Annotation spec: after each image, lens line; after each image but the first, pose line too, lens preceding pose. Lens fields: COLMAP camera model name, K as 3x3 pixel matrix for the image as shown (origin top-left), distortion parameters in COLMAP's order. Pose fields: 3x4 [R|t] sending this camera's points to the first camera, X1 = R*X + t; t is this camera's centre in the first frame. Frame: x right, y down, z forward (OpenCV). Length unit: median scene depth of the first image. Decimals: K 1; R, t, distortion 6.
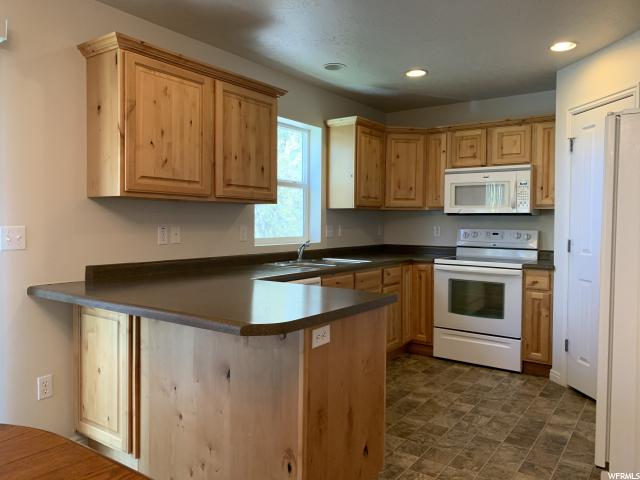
lens RADIAL K [[484.0, 0, 320.1], [0, 484.0, 225.0], [0, 0, 1]] dist [0.000078, -0.000433]
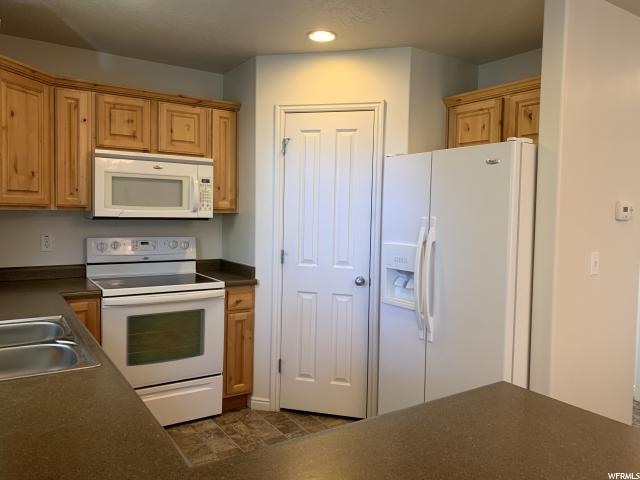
lens RADIAL K [[490.8, 0, 320.4], [0, 490.8, 225.1], [0, 0, 1]] dist [0.005689, -0.000091]
pose [[0.343899, -0.028789, 0.938565, -0.277066], [-0.009675, 0.999368, 0.034199, -0.041138], [-0.938957, -0.020842, 0.343403, 0.523550]]
